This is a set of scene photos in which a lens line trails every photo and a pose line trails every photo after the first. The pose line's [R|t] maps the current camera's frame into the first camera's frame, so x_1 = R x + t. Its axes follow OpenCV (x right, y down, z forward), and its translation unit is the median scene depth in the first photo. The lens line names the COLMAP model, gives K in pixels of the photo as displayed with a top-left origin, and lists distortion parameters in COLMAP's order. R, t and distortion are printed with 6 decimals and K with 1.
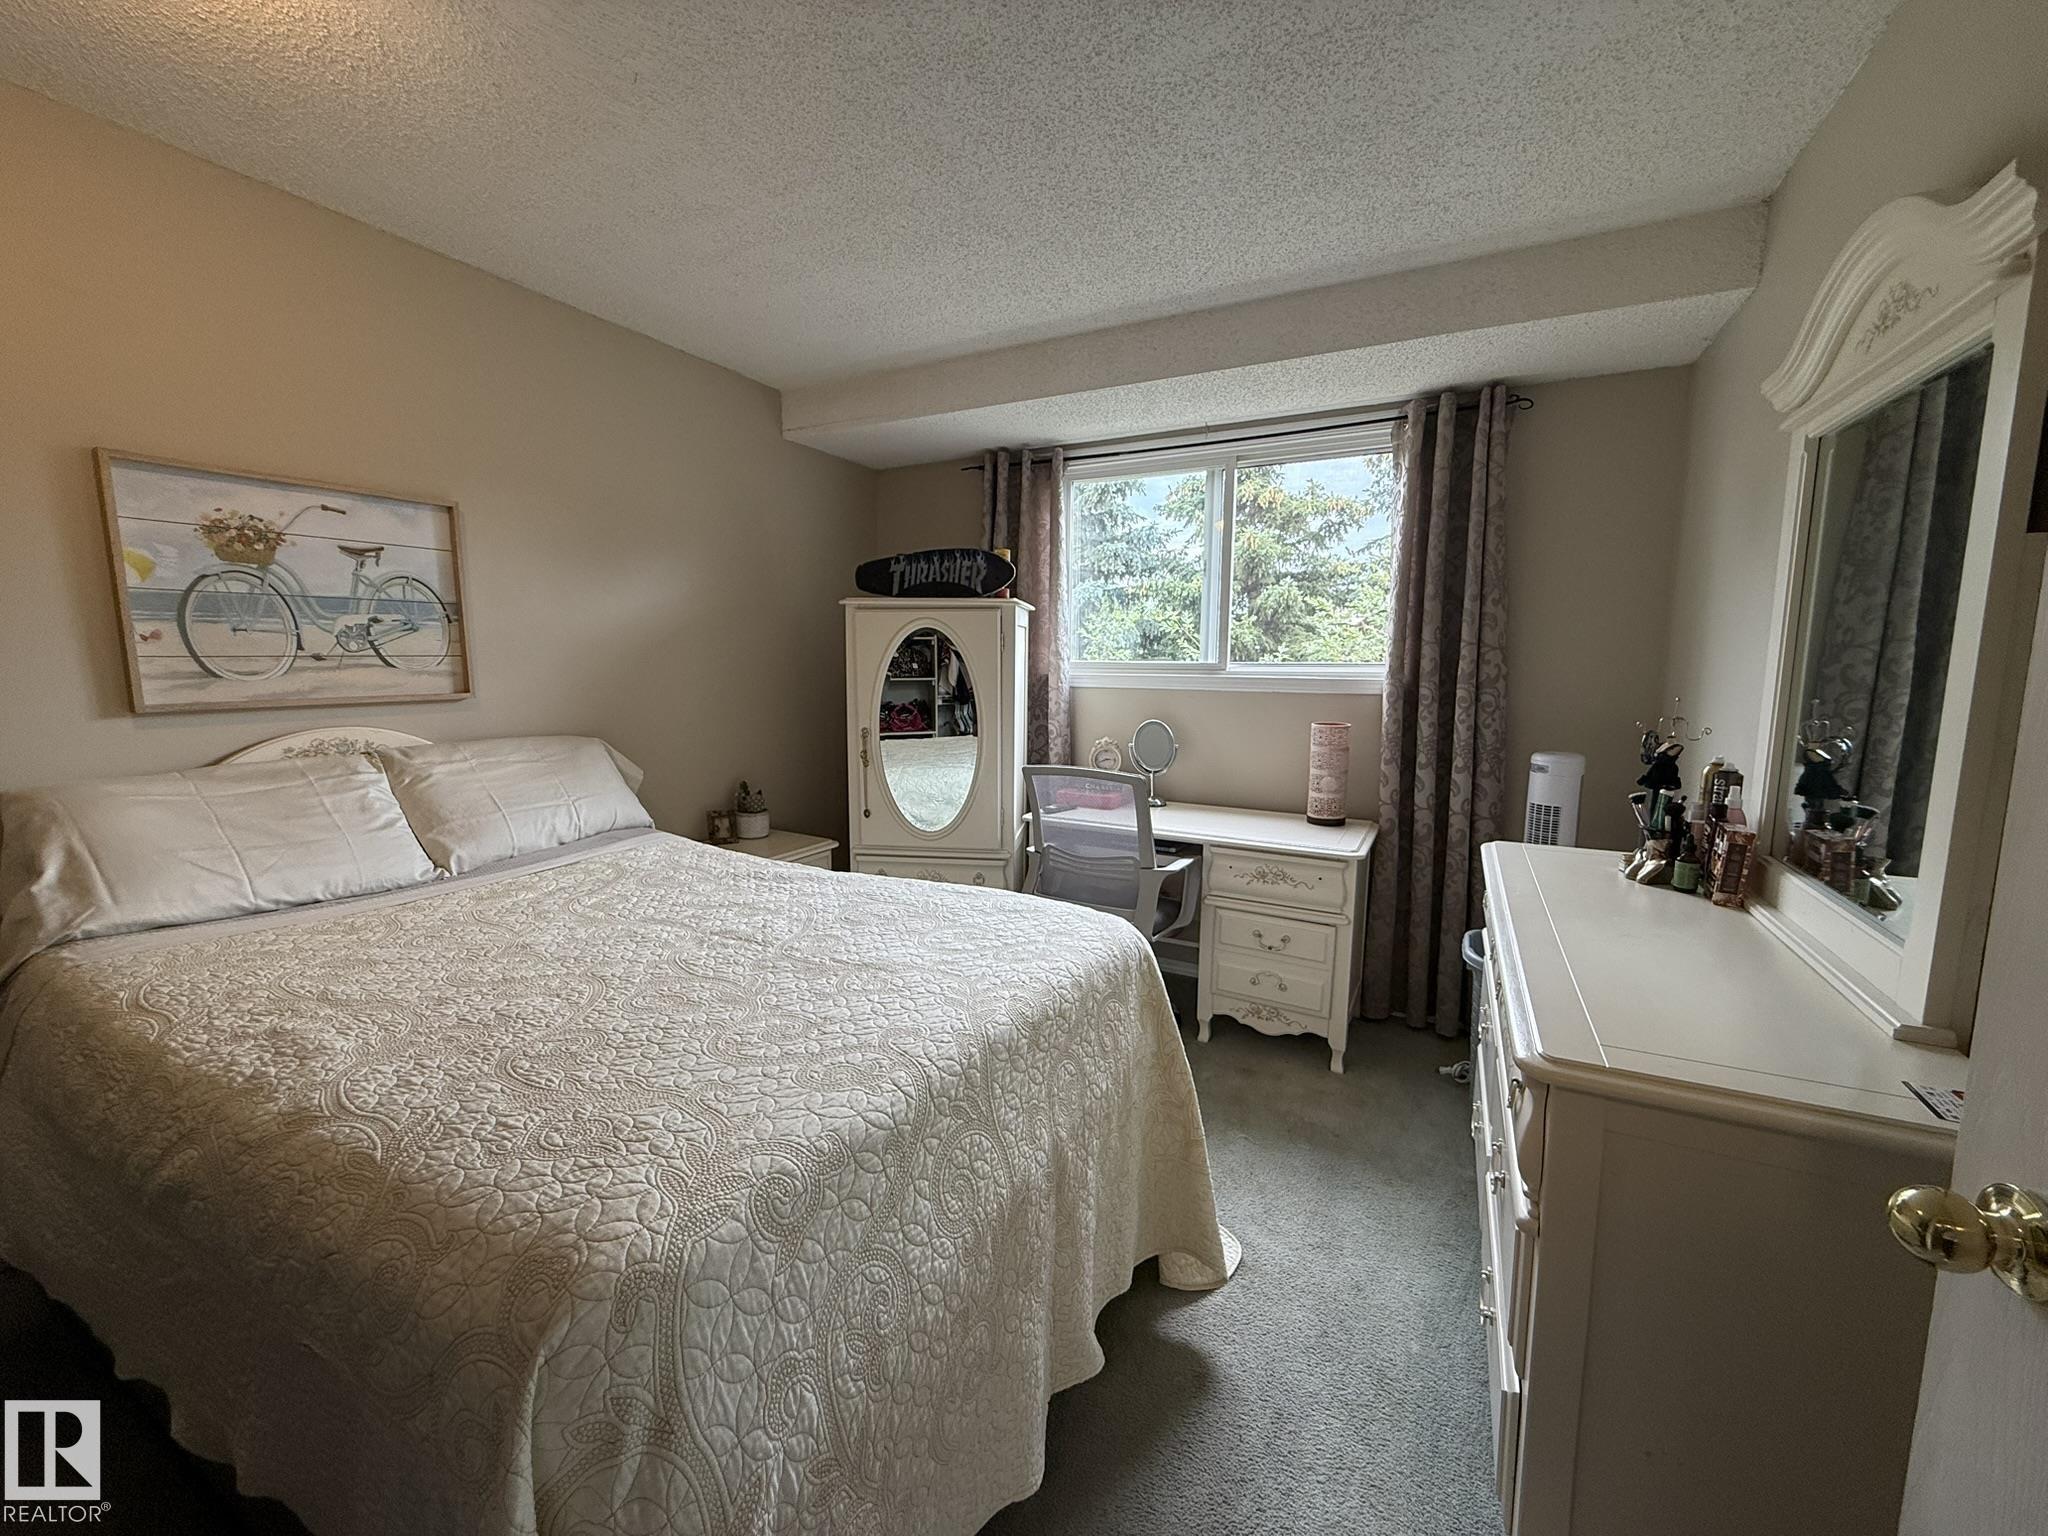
lens RADIAL K [[815.9, 0, 1014.5], [0, 815.9, 759.9], [0, 0, 1]] dist [0.000094, 0.000230]
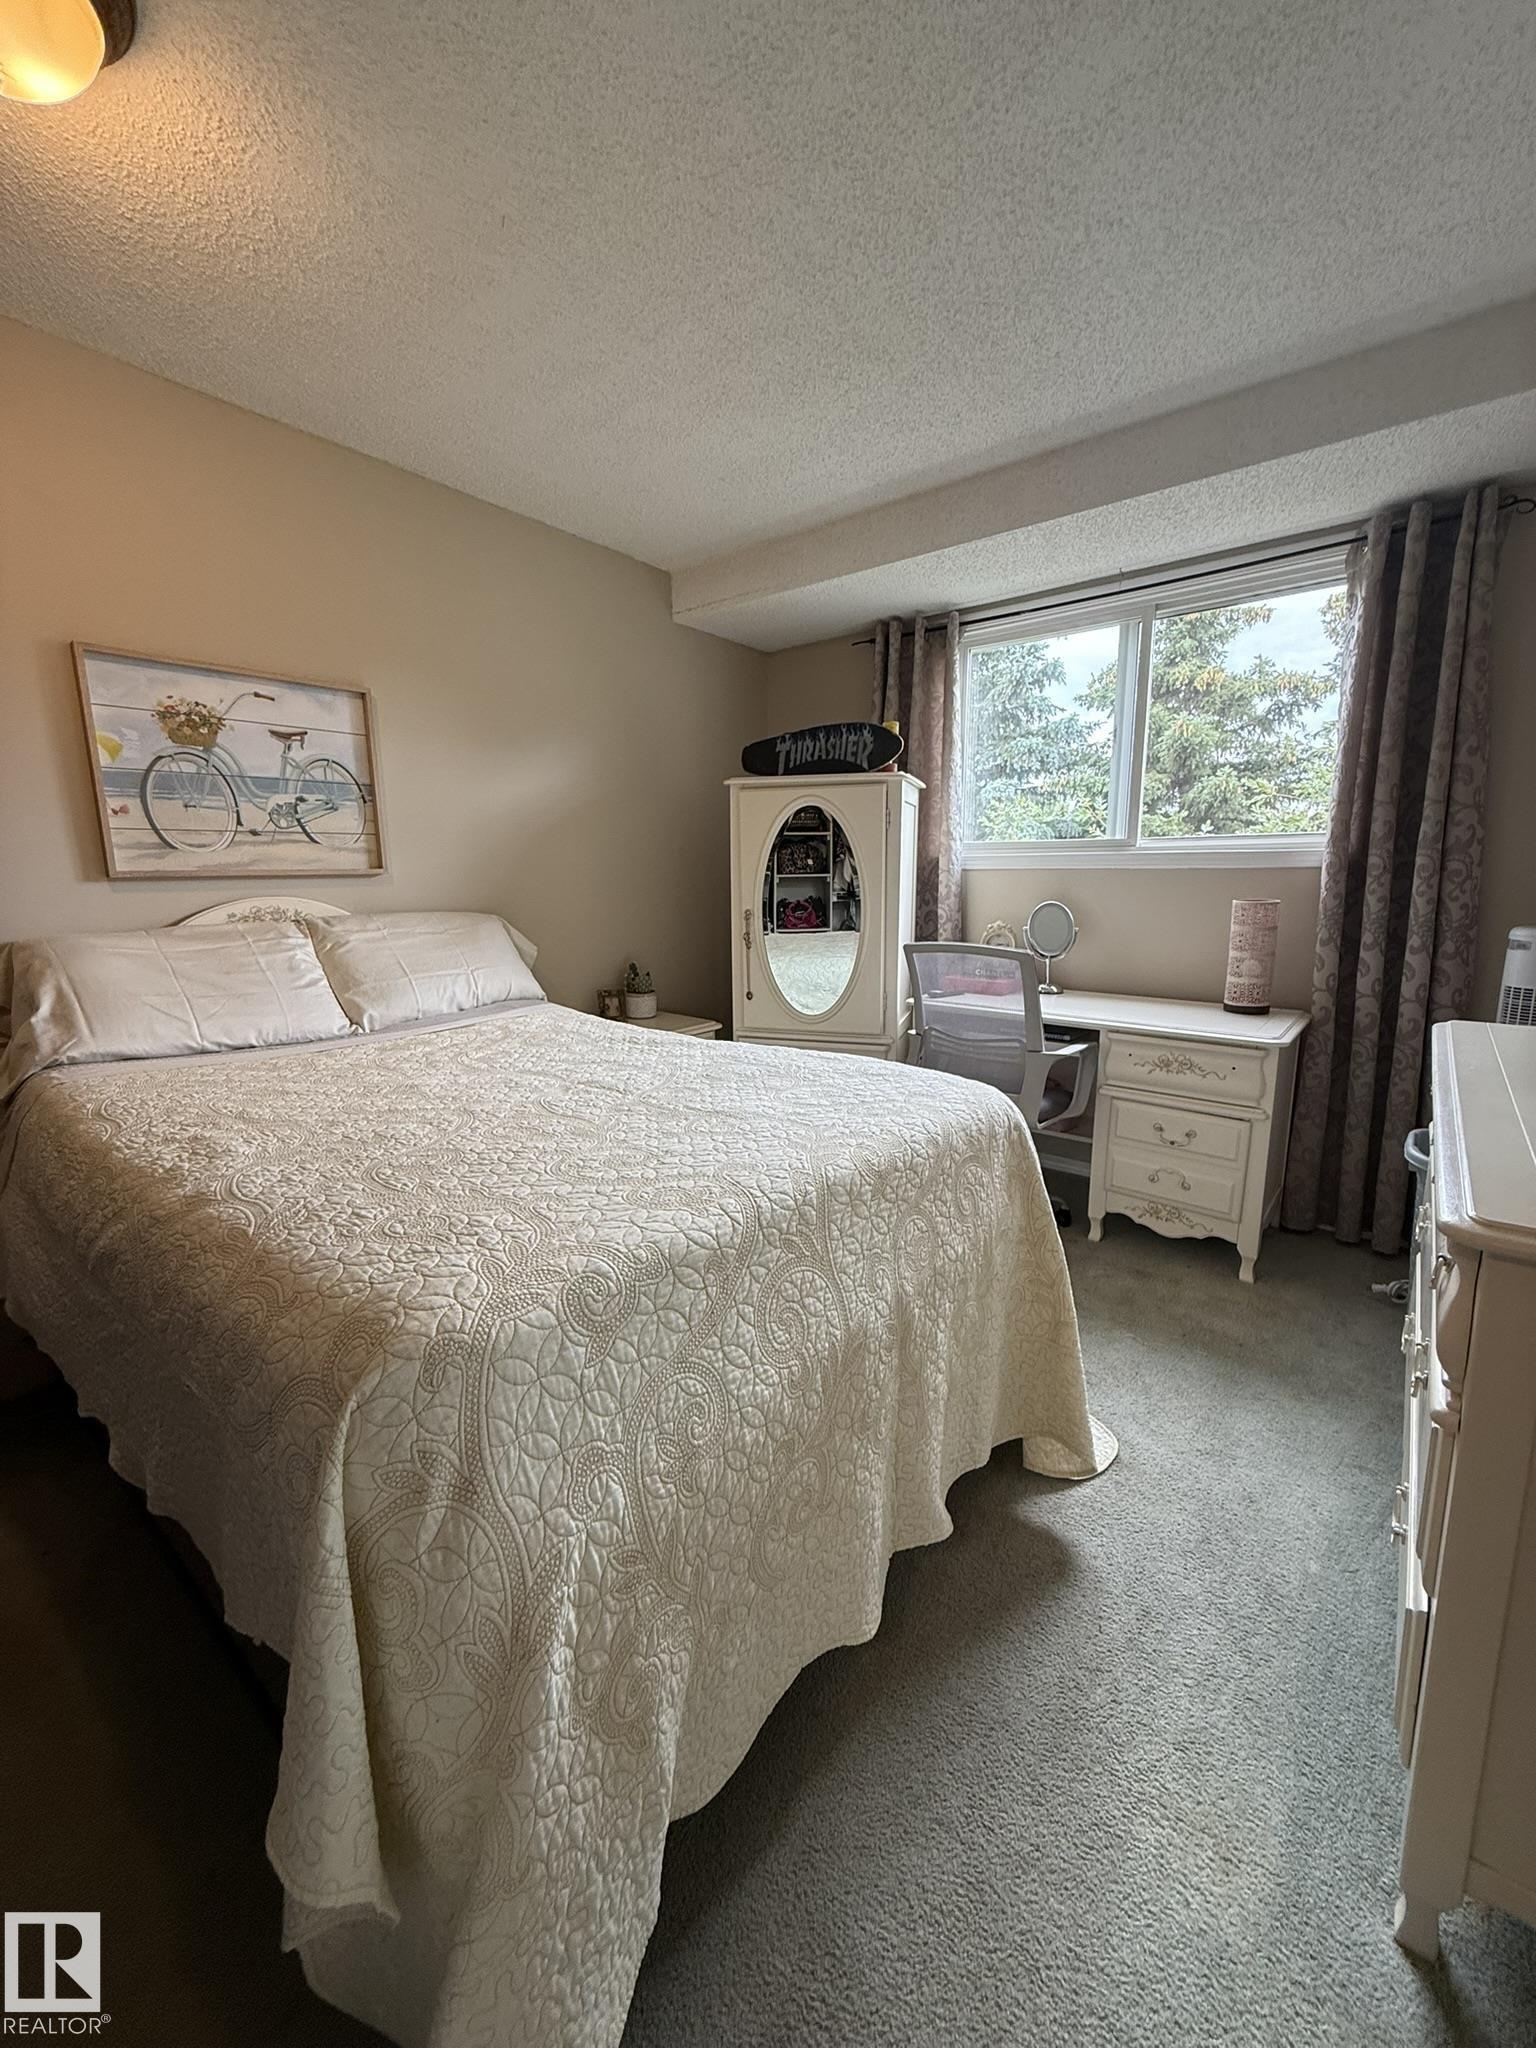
lens RADIAL K [[815.9, 0, 771.0], [0, 815.9, 1012.4], [0, 0, 1]] dist [0.000094, 0.000230]
pose [[0.983096, 0.019756, -0.182021, 0.045196], [-0.011195, 0.998788, 0.047938, 0.060376], [0.182747, -0.045090, 0.982125, 0.030645]]
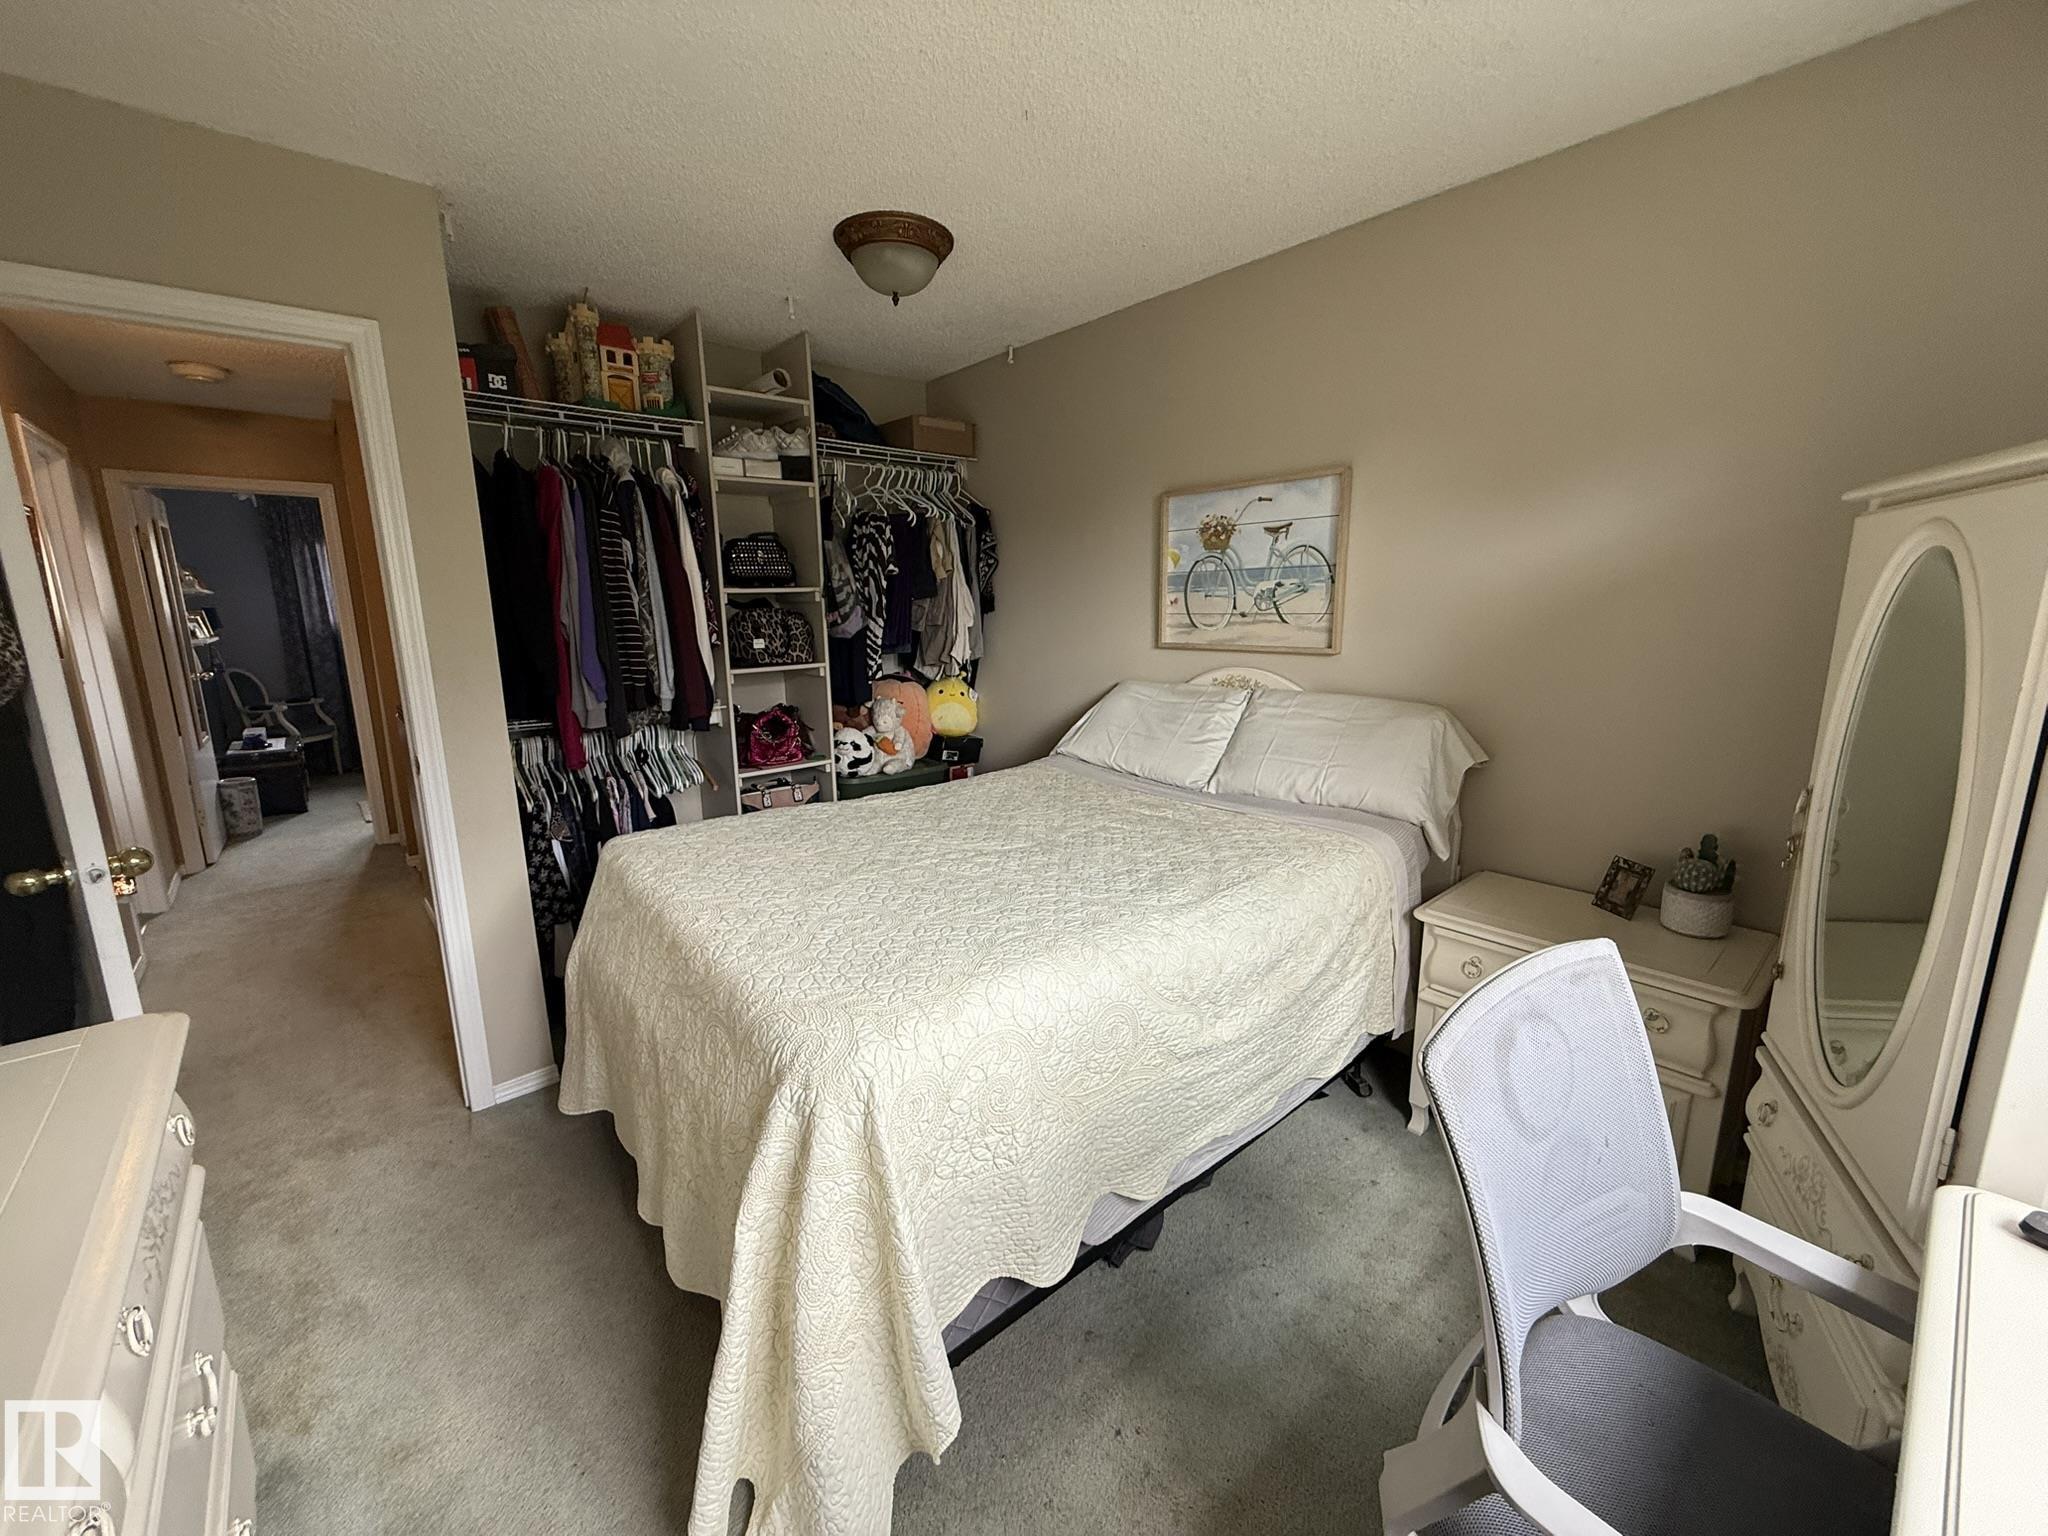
lens RADIAL K [[815.9, 0, 1015.3], [0, 815.9, 766.4], [0, 0, 1]] dist [0.000094, 0.000230]
pose [[-0.357967, 0.188396, -0.914531, 0.596057], [-0.105775, 0.964947, 0.240185, -0.176861], [0.927723, 0.182713, -0.325492, 1.196065]]
